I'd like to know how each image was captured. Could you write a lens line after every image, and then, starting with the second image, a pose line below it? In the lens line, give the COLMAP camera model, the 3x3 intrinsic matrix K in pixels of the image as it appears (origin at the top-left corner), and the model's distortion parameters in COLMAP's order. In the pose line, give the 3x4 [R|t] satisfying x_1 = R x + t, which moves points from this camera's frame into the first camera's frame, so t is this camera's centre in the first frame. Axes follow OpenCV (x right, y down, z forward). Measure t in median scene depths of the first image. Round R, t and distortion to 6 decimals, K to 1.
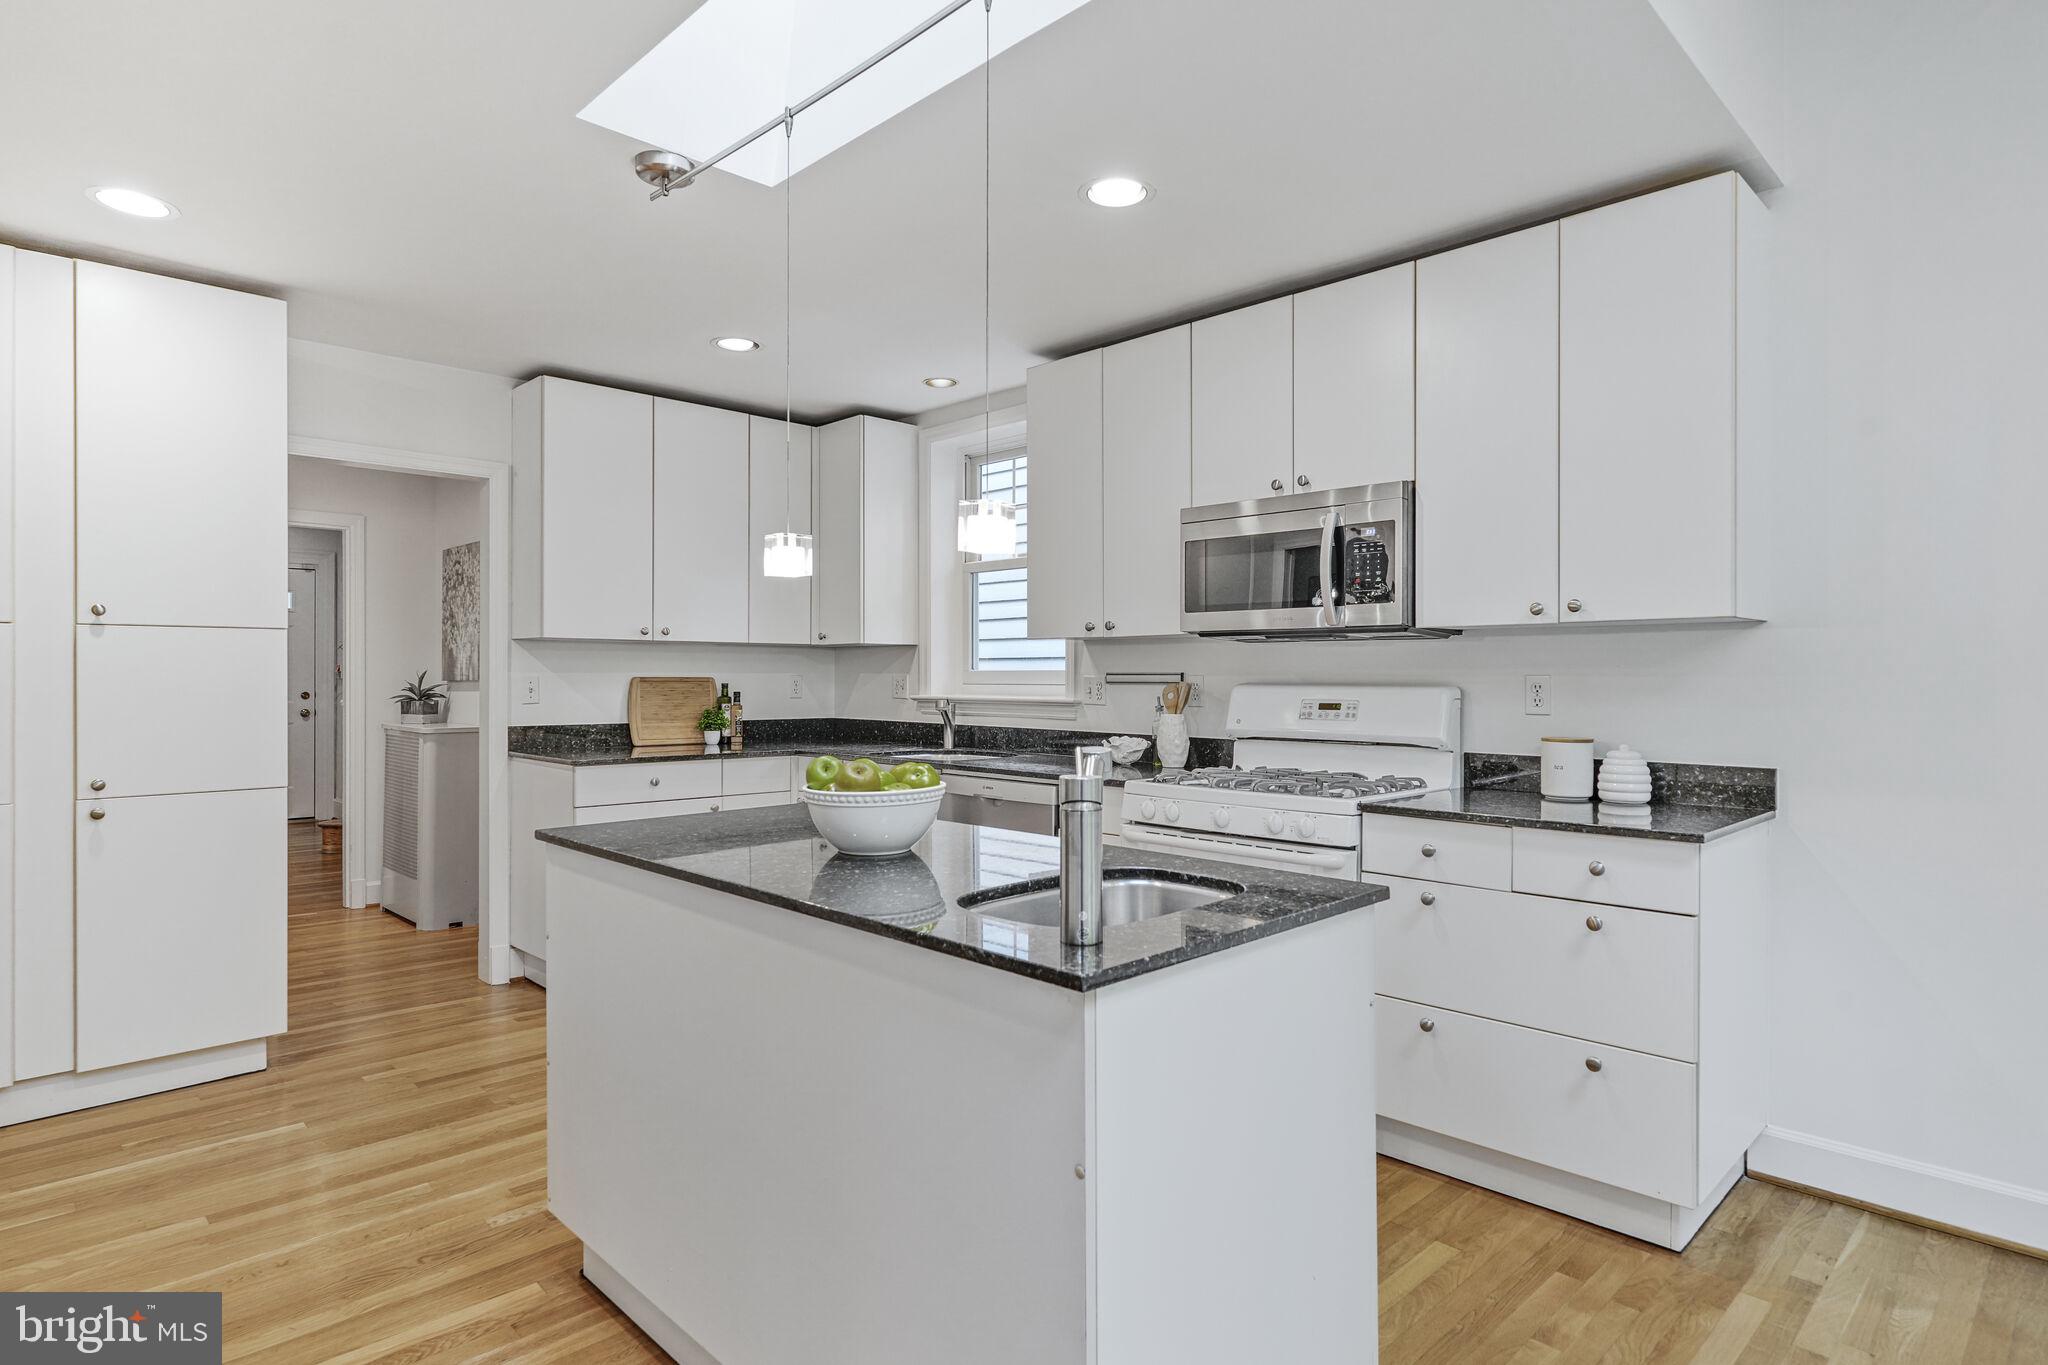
lens RADIAL K [[1088.4, 0, 1035.7], [0, 1088.4, 675.2], [0, 0, 1]] dist [0.001348, -0.000379]
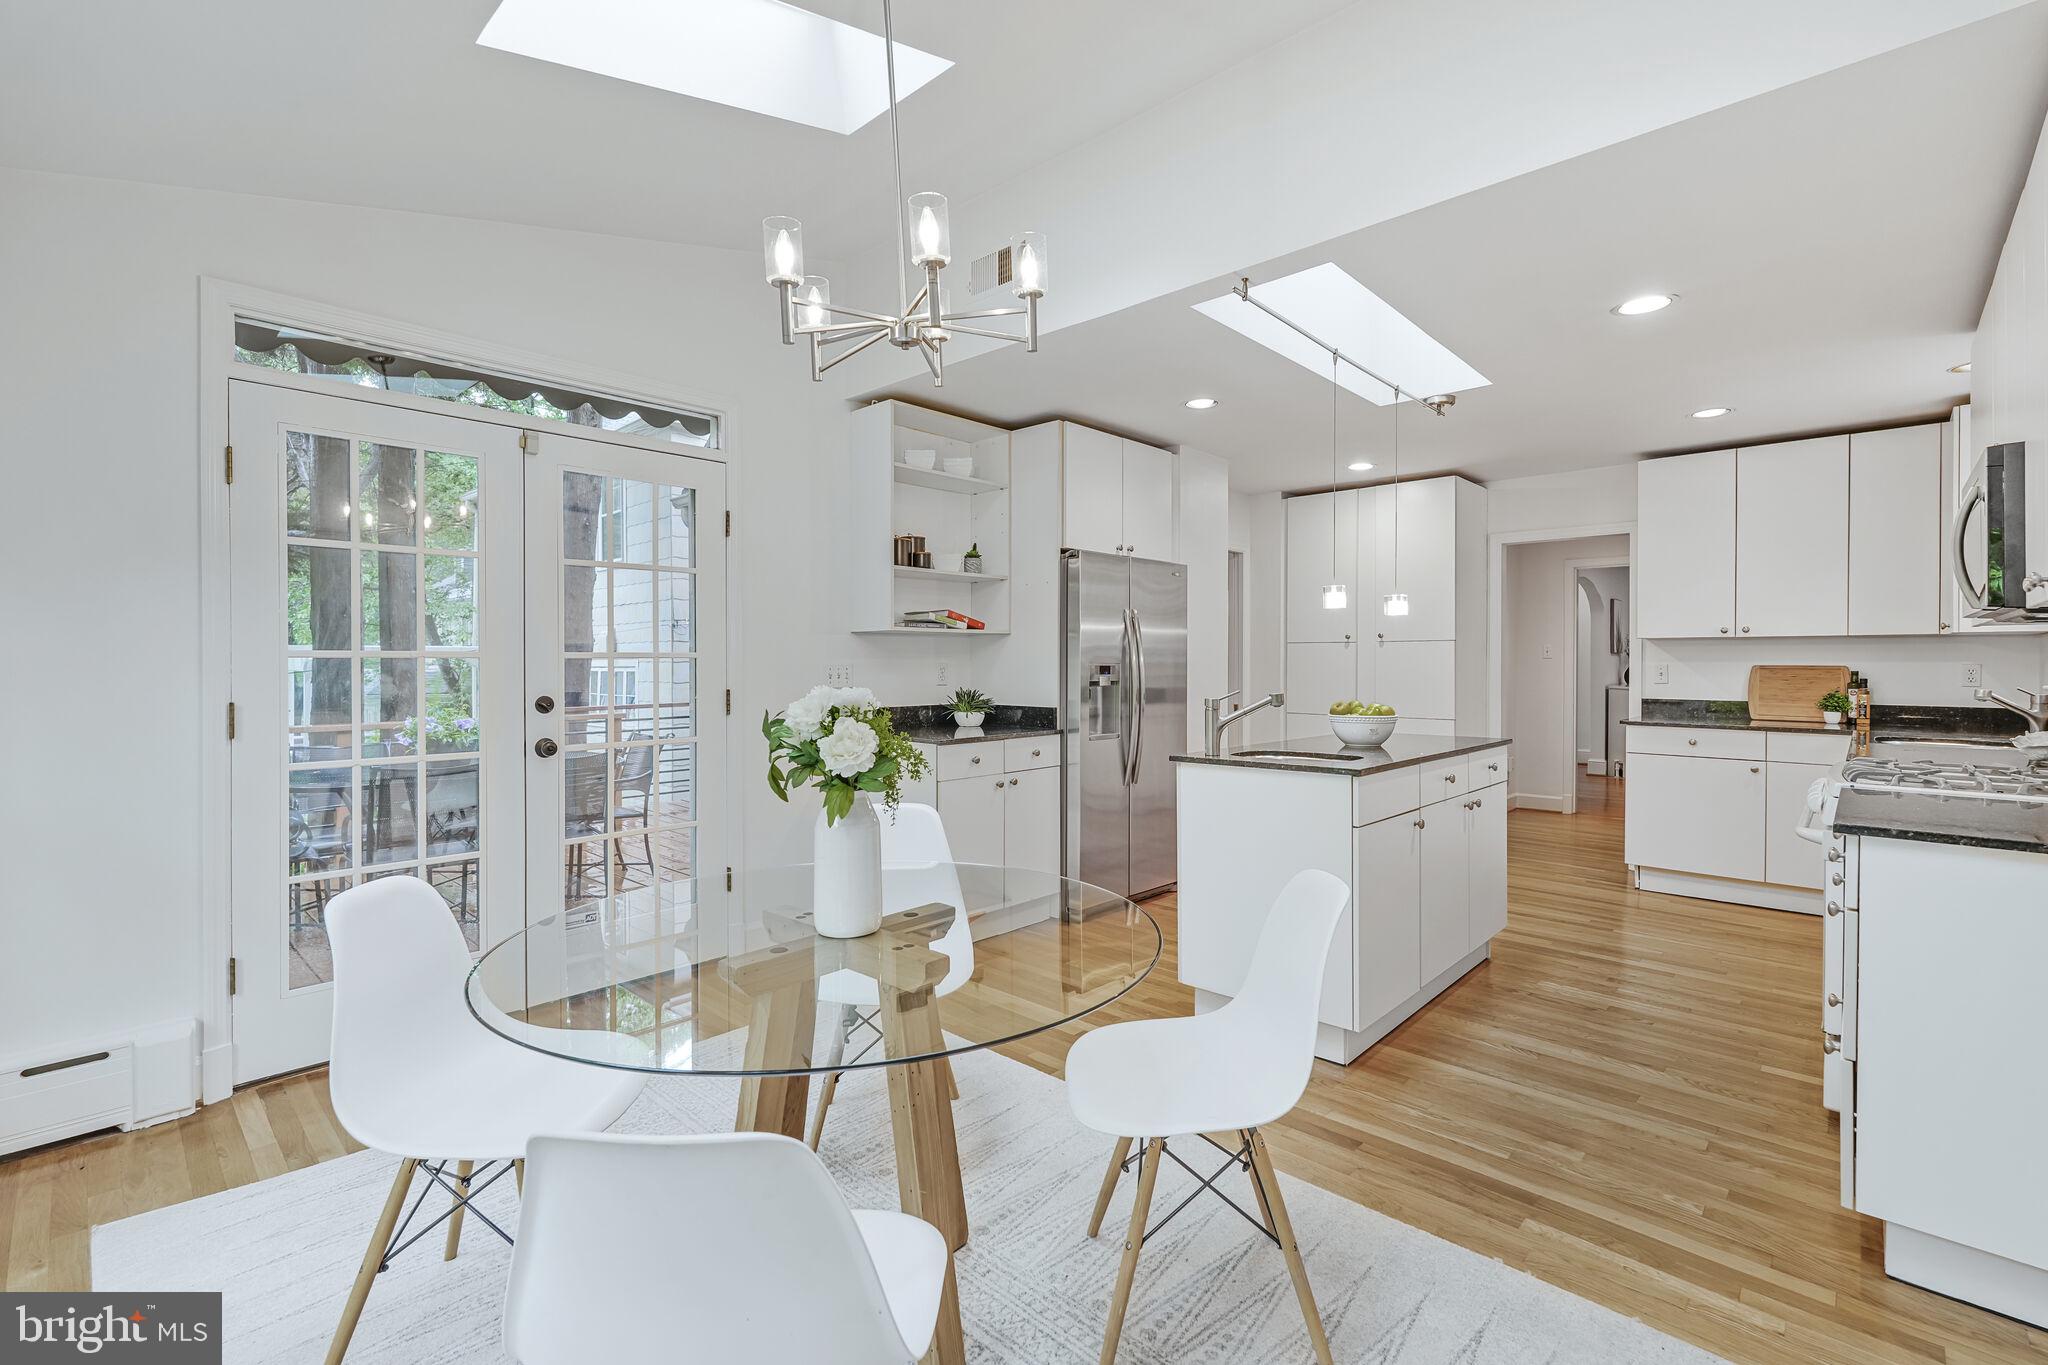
lens RADIAL K [[901.4, 0, 1034.5], [0, 901.4, 666.6], [0, 0, 1]] dist [0.001311, -0.000159]
pose [[0.041074, 0.003350, -0.999150, 0.666025], [-0.002165, 0.999992, 0.003264, 0.001667], [0.999154, 0.002029, 0.041081, 0.116262]]
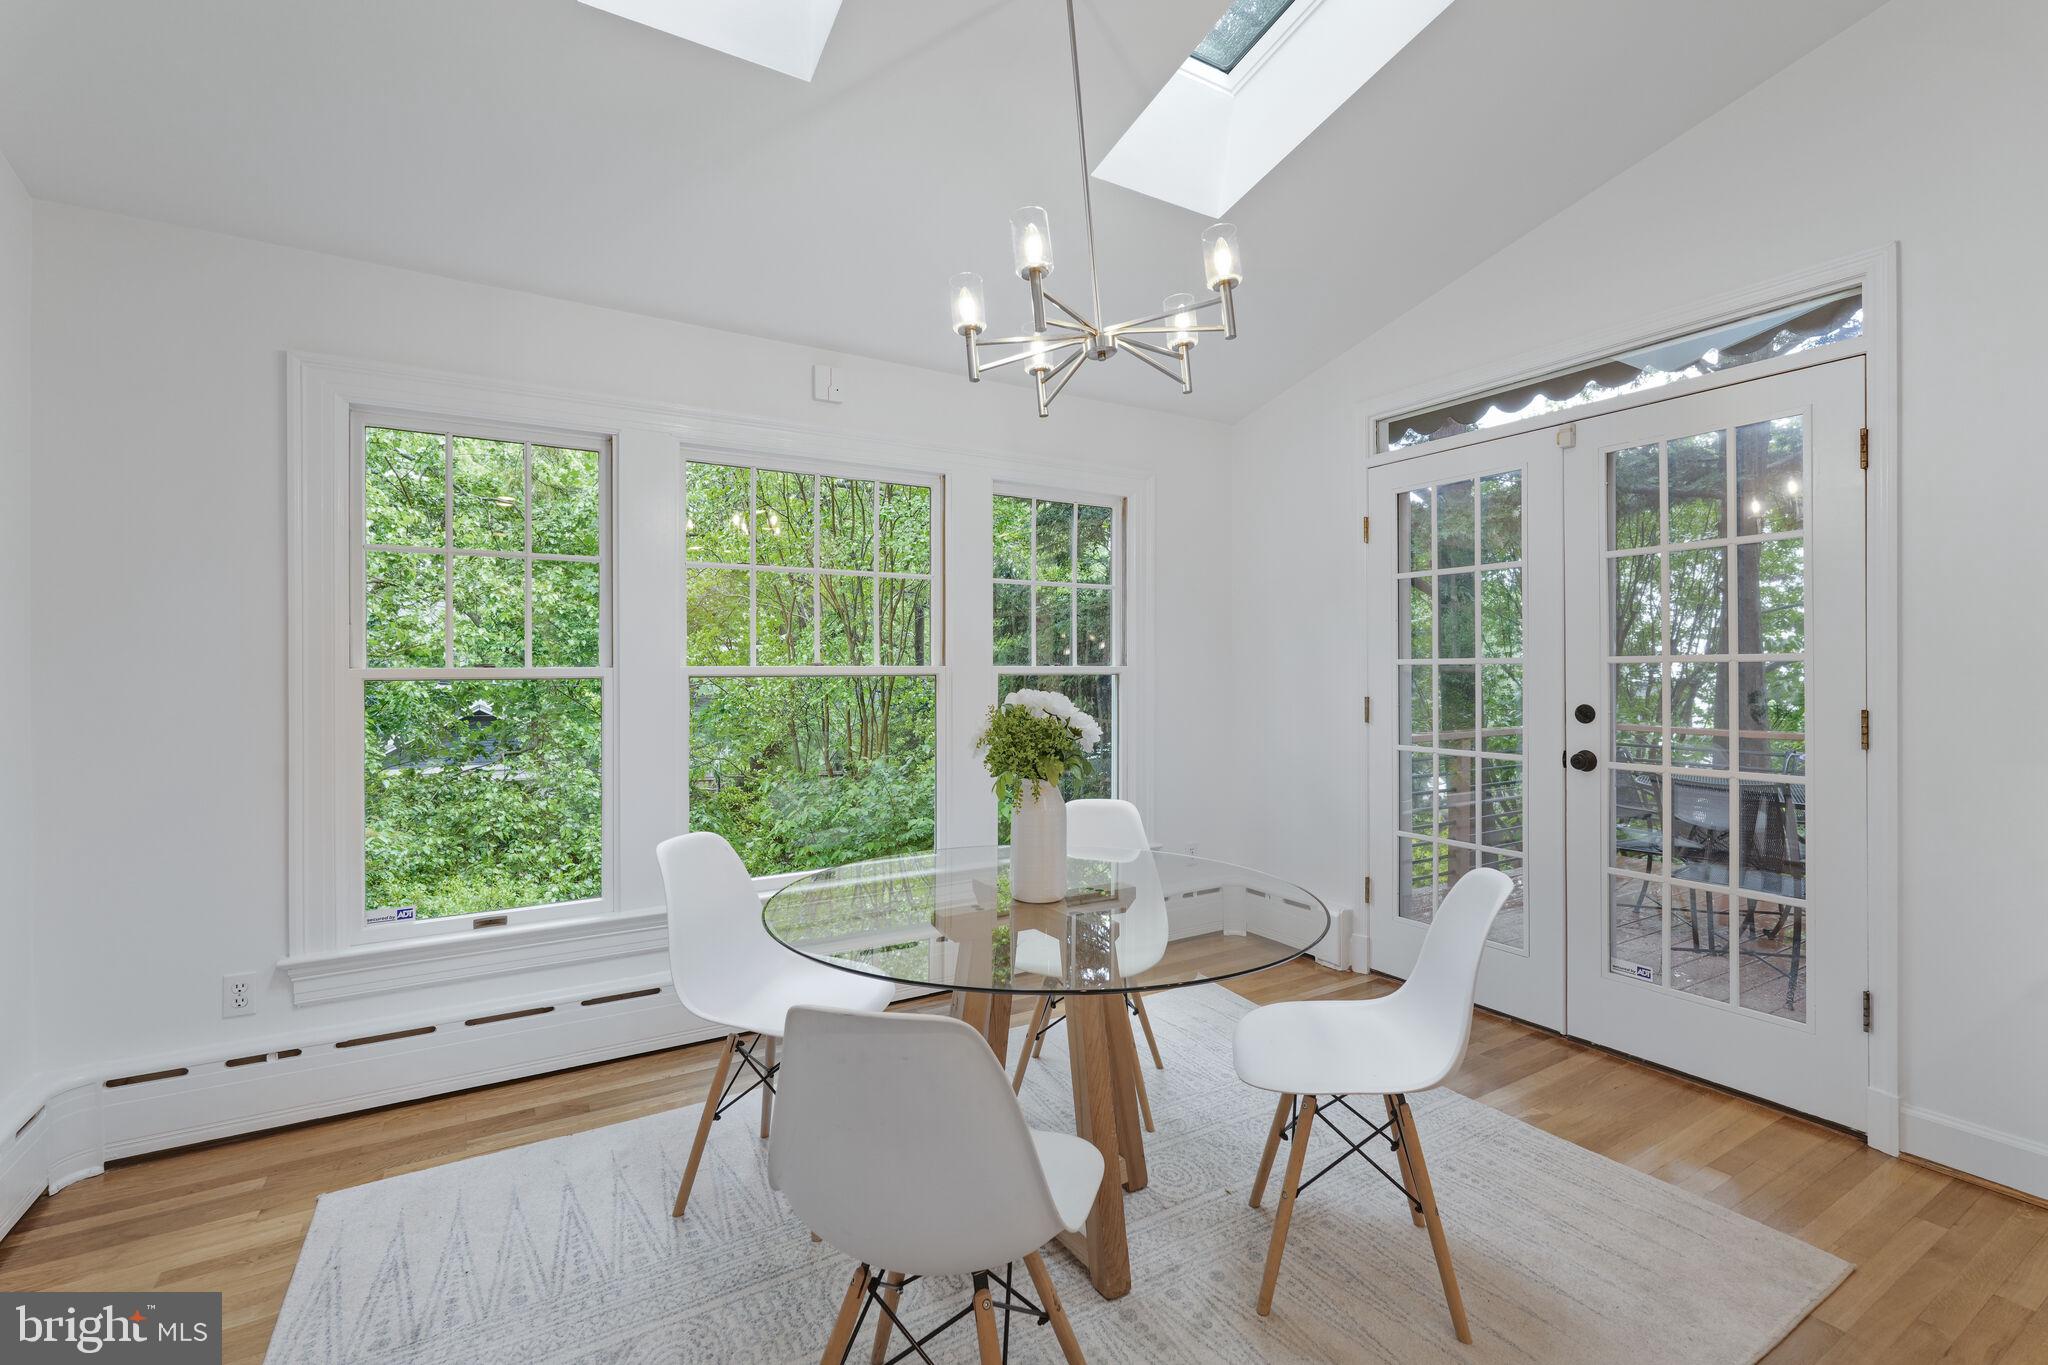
lens RADIAL K [[901.4, 0, 1021.0], [0, 901.4, 671.1], [0, 0, 1]] dist [0.001311, -0.000159]
pose [[-0.971716, 0.002508, 0.236138, 0.207415], [0.003481, 0.999987, 0.003703, 0.000527], [-0.236125, 0.004421, -0.971713, 0.473215]]
